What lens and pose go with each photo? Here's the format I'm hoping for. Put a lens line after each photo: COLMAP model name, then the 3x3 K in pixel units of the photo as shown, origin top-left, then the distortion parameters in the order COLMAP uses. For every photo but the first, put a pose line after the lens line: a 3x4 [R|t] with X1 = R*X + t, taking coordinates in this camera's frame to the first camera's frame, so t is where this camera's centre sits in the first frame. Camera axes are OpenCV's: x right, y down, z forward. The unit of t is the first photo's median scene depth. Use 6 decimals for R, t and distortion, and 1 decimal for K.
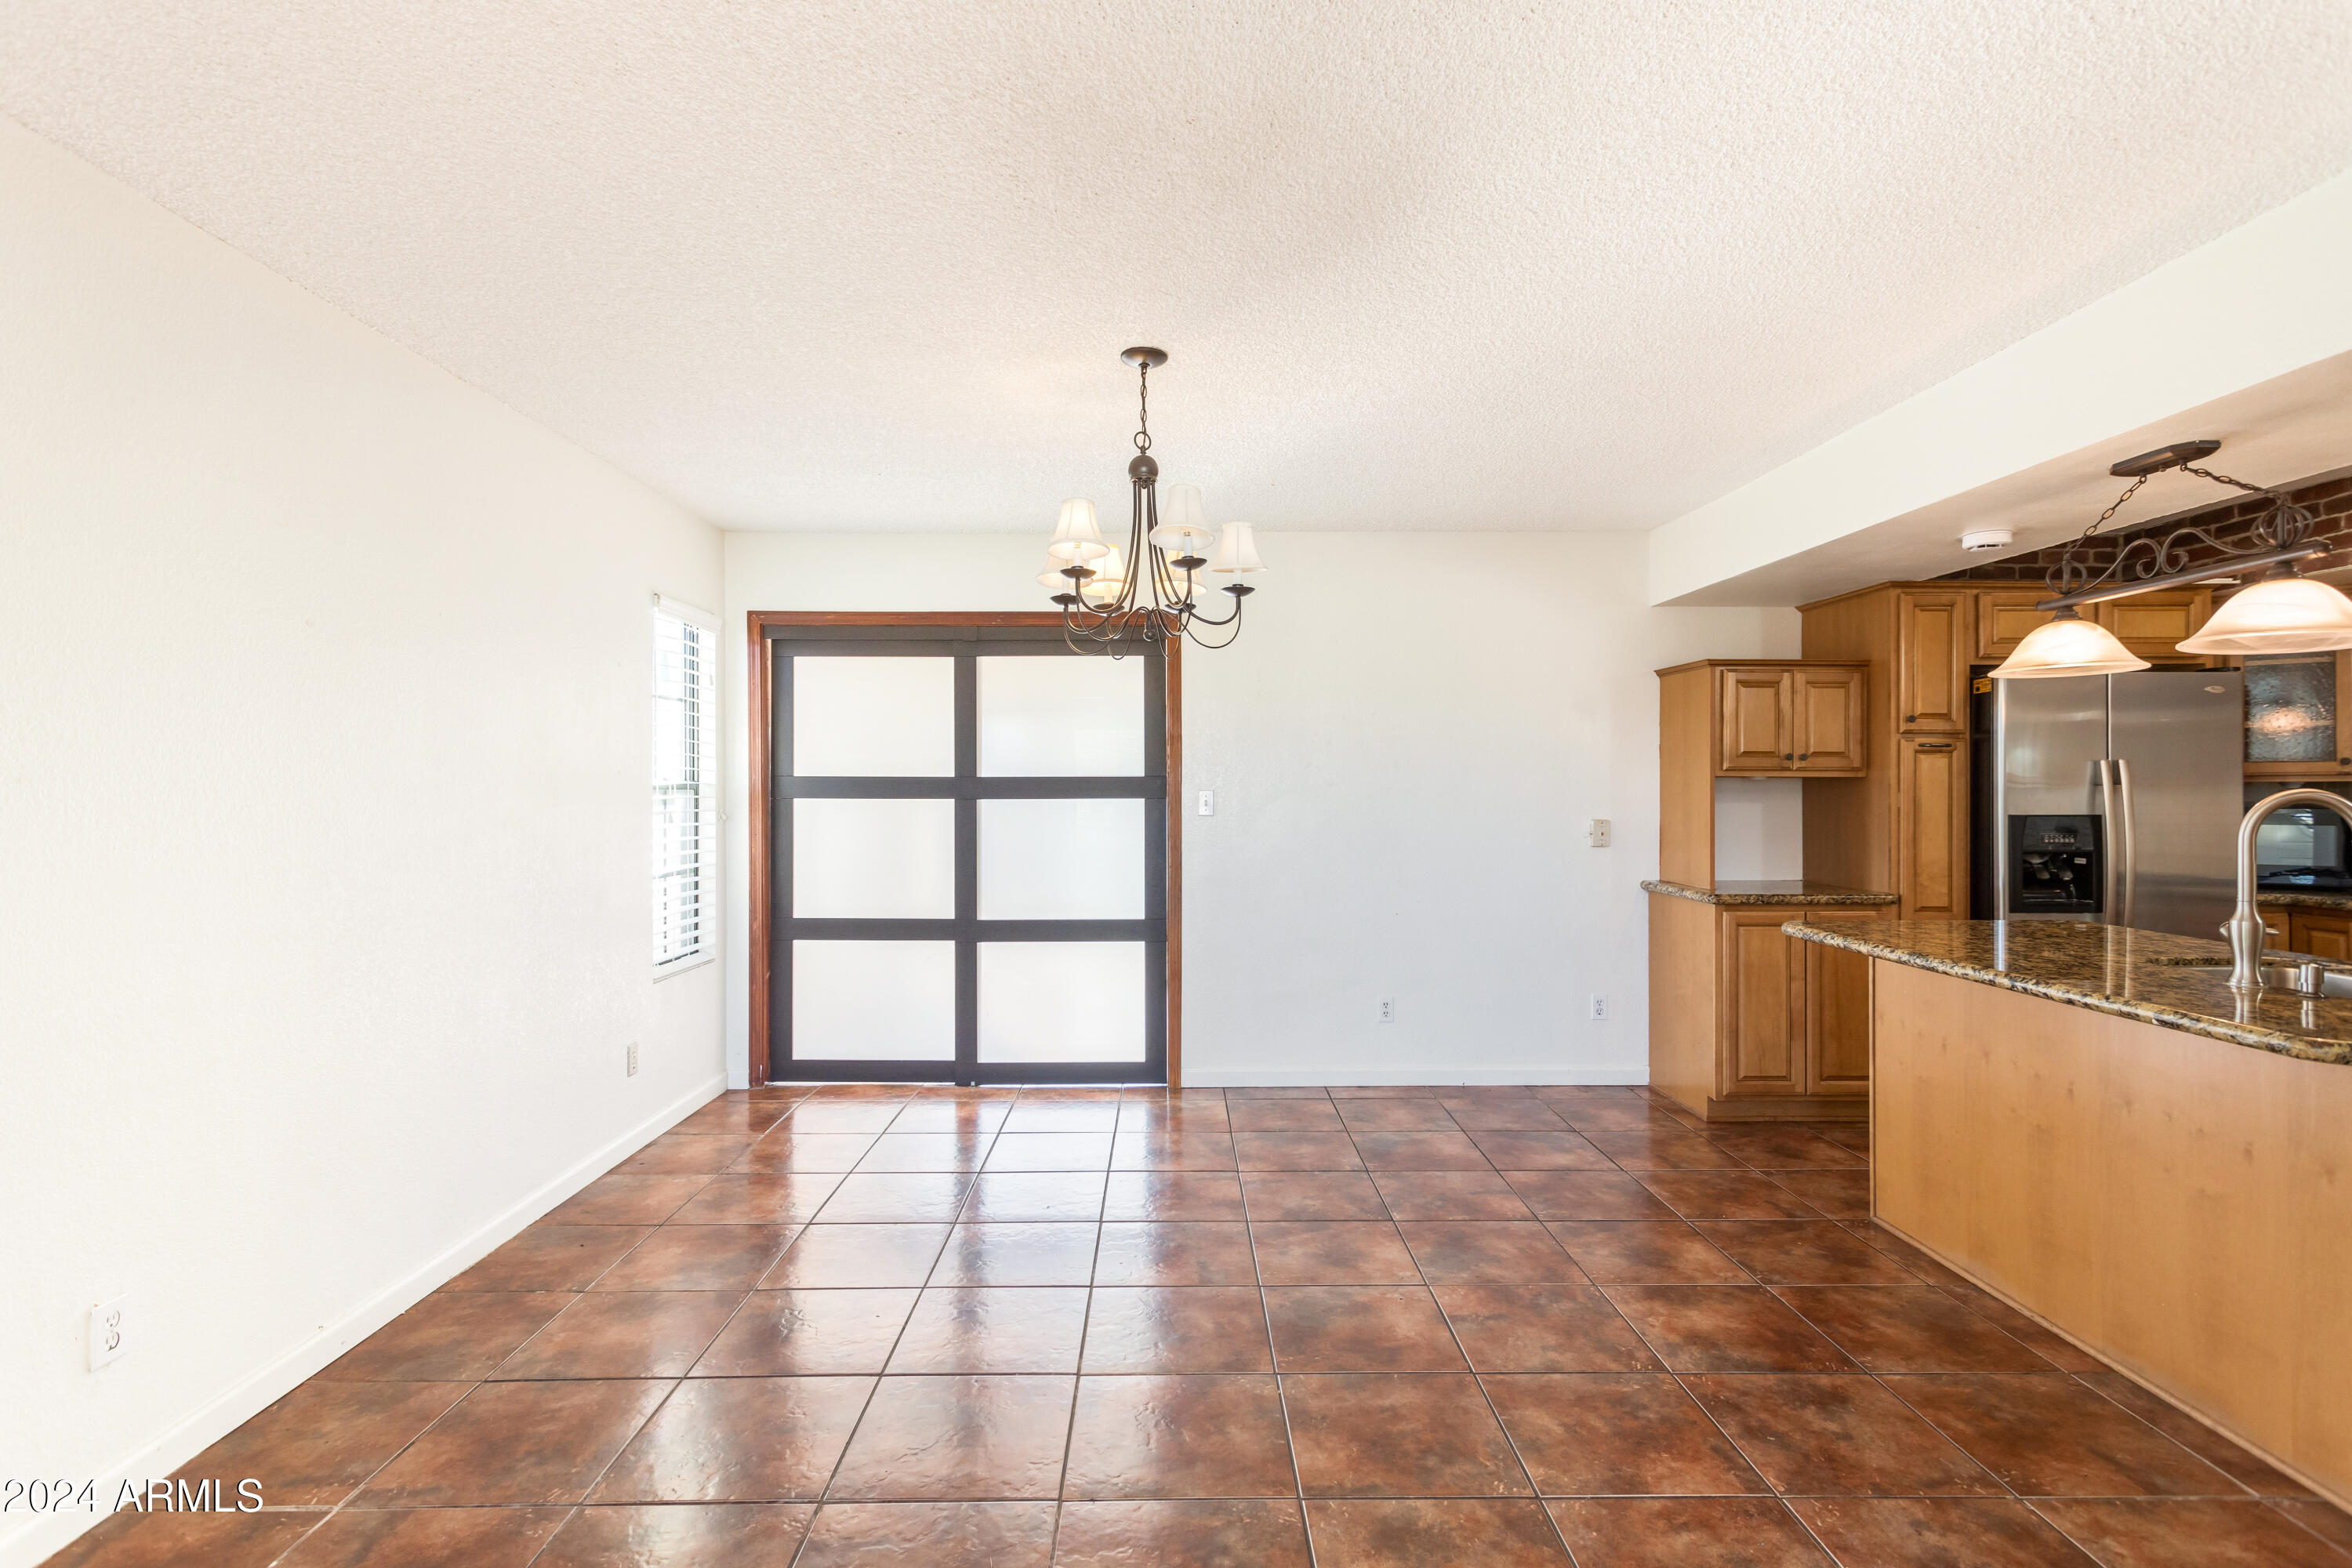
lens RADIAL K [[1142.4, 0, 1163.2], [0, 1142.4, 794.9], [0, 0, 1]] dist [0.005685, 0.000389]
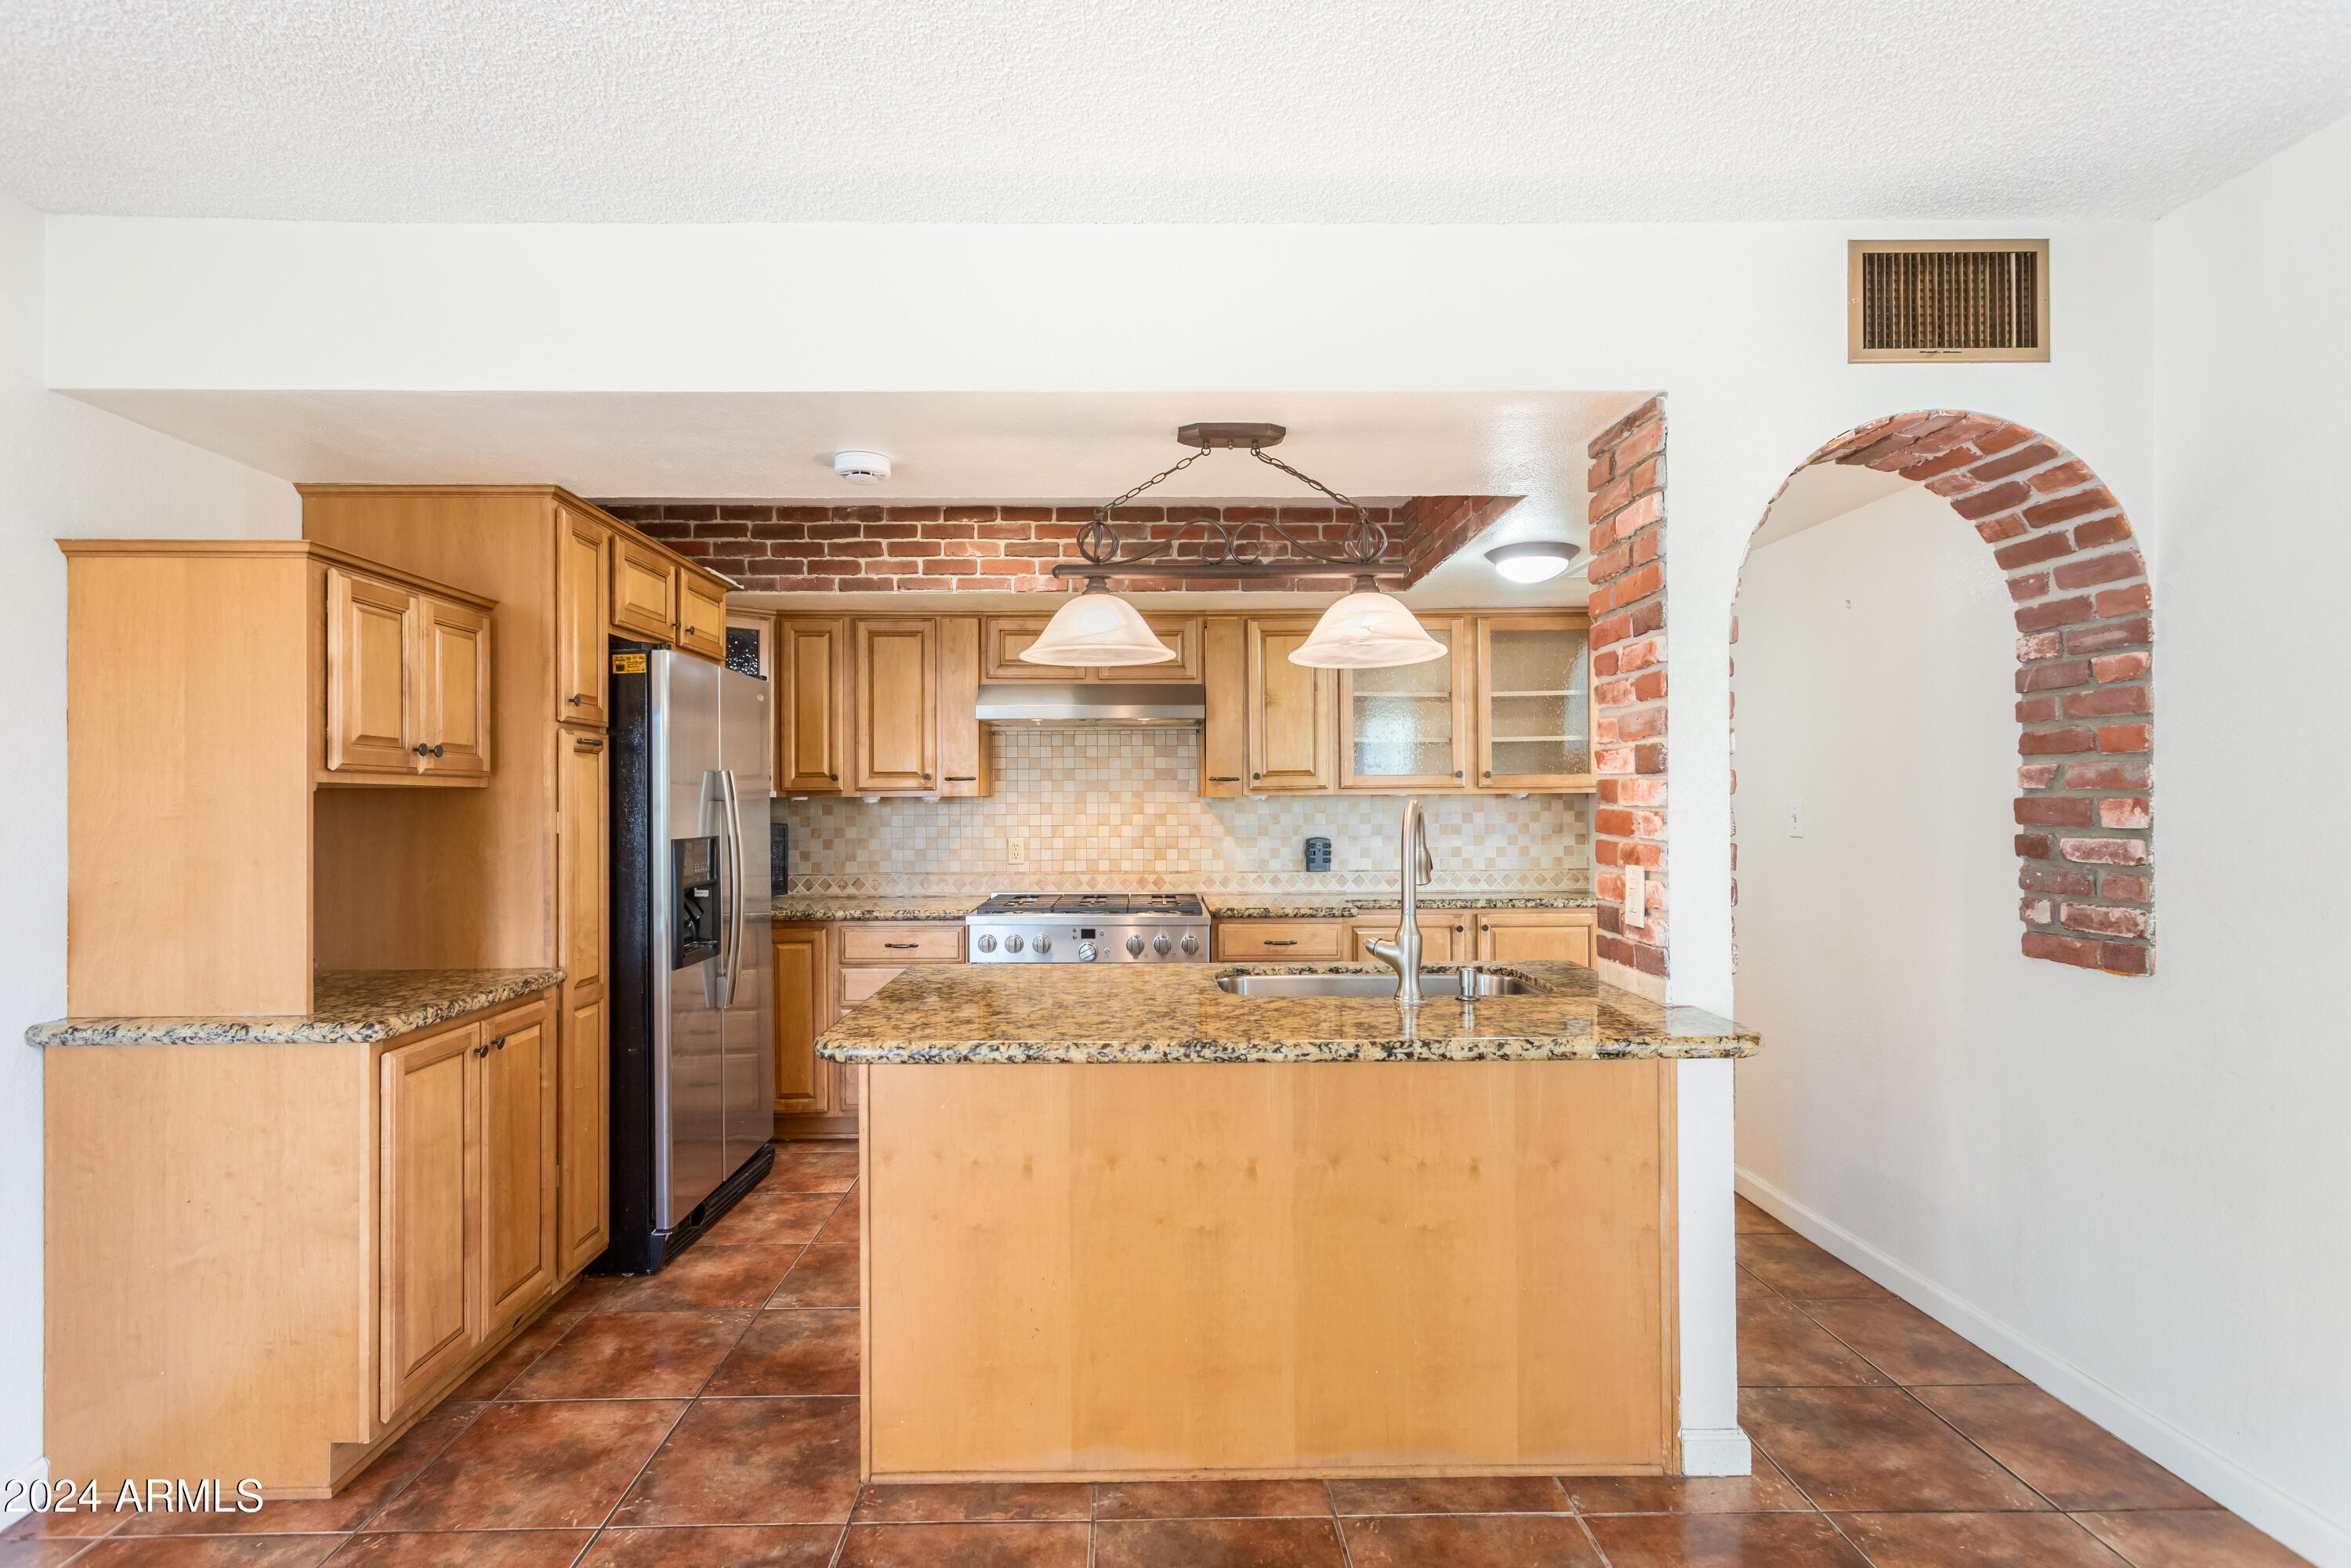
lens RADIAL K [[1141.9, 0, 1183.1], [0, 1141.9, 793.6], [0, 0, 1]] dist [0.005685, 0.000389]
pose [[-0.013165, 0.005492, 0.999898, -0.015351], [0.013808, 0.999891, -0.005310, -0.004056], [-0.999818, 0.013737, -0.013239, 0.656307]]
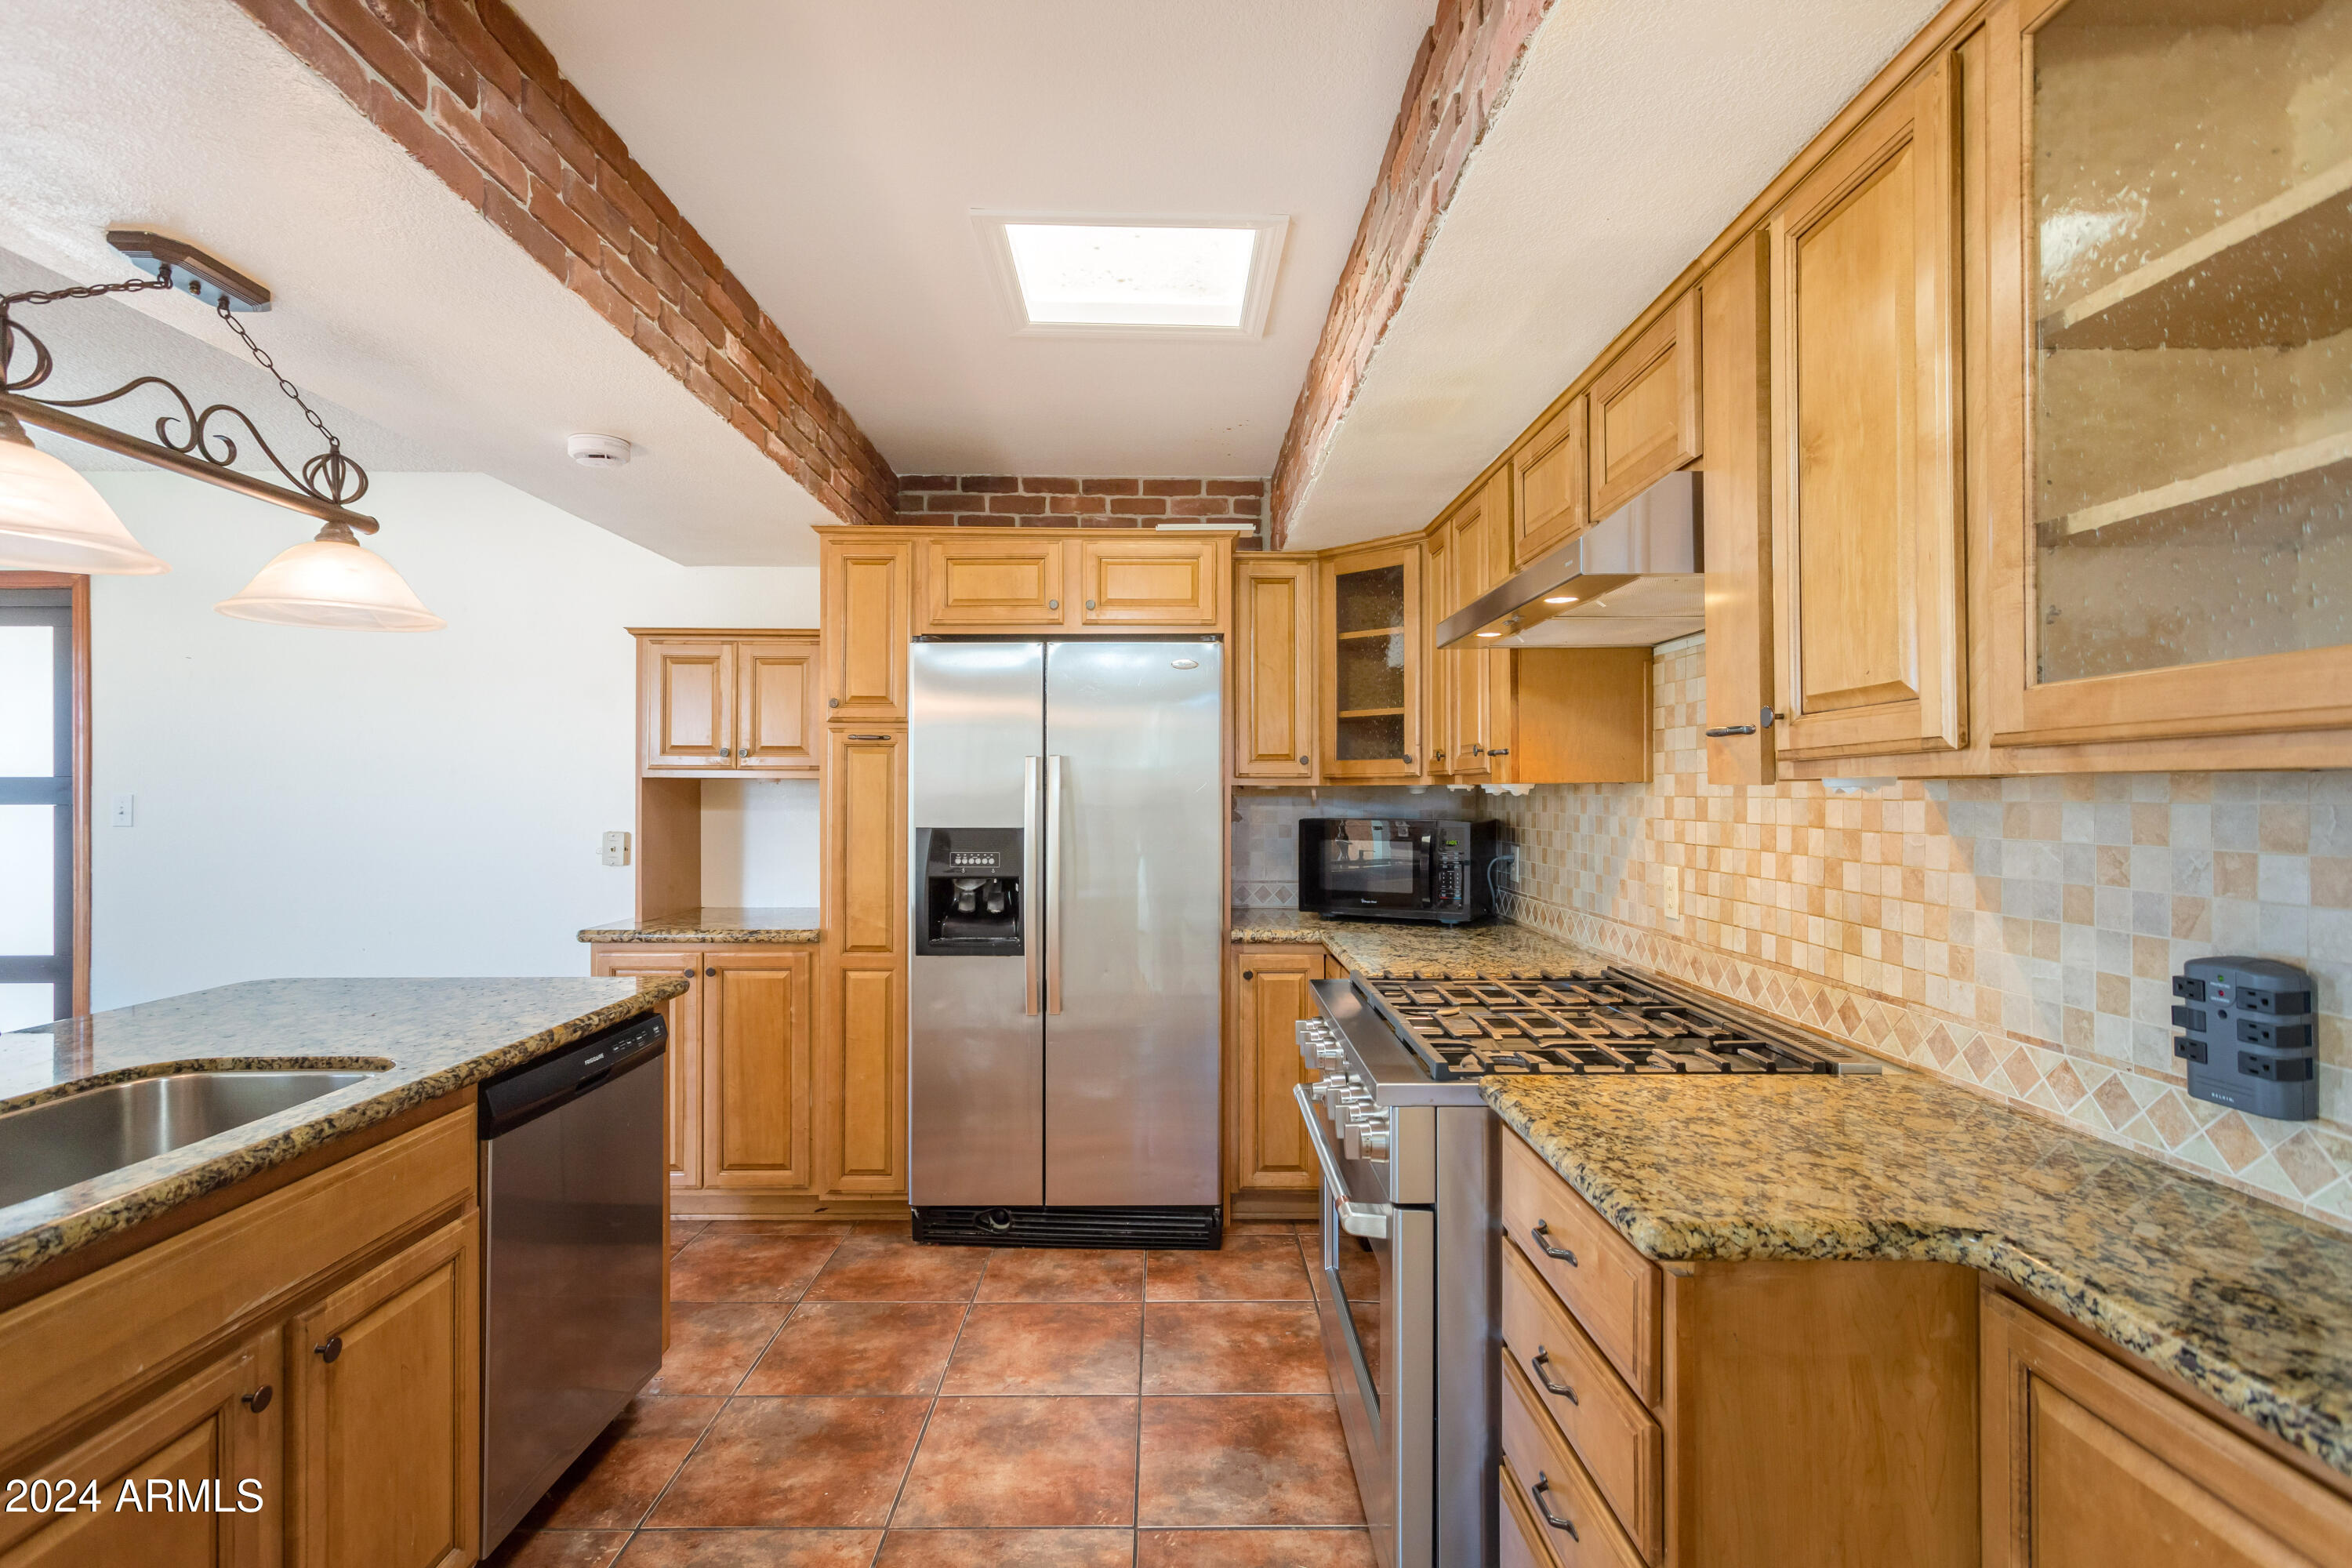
lens RADIAL K [[1142.4, 0, 1185.0], [0, 1142.4, 780.0], [0, 0, 1]] dist [0.005685, 0.000389]
pose [[0.999669, 0.001102, -0.025688, 0.908259], [-0.001621, 0.999795, -0.020180, 0.000696], [0.025660, 0.020215, 0.999466, 0.229515]]
